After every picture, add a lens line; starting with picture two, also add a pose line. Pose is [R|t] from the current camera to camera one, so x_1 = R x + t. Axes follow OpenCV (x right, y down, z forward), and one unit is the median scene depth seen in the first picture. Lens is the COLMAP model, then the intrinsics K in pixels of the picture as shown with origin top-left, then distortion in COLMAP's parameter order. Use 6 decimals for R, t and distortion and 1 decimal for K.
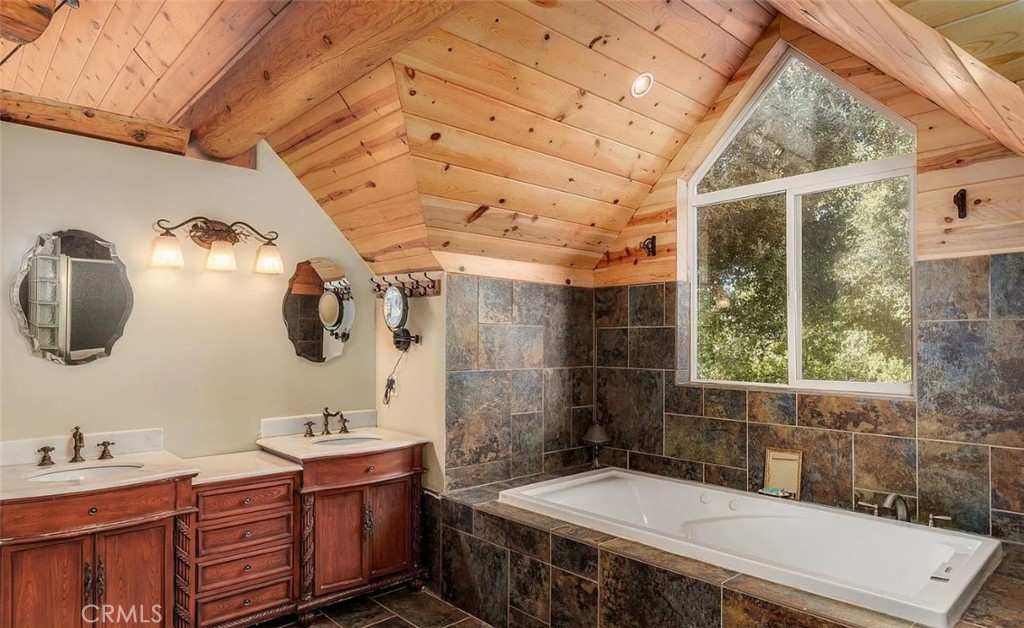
lens RADIAL K [[611.4, 0, 510.2], [0, 611.4, 334.7], [0, 0, 1]] dist [-0.007698, 0.003160]
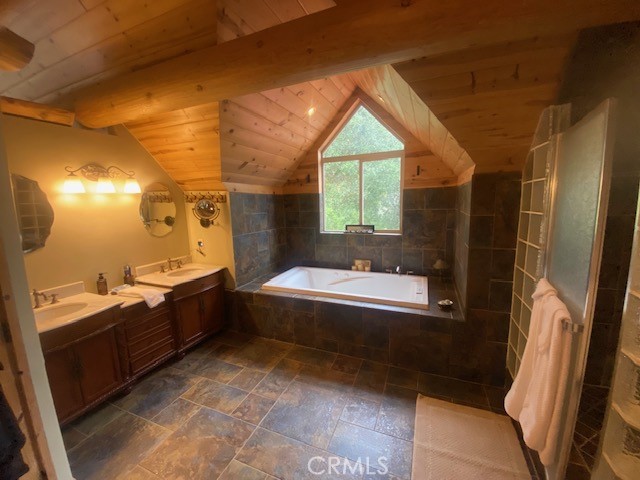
lens RADIAL K [[255.9, 0, 321.3], [0, 255.9, 241.0], [0, 0, 1]] dist [0.002307, -0.000348]
pose [[0.908728, -0.086006, 0.408431, -0.195520], [0.023112, 0.987407, 0.156503, -0.065135], [-0.416748, -0.132779, 0.899273, 0.012465]]
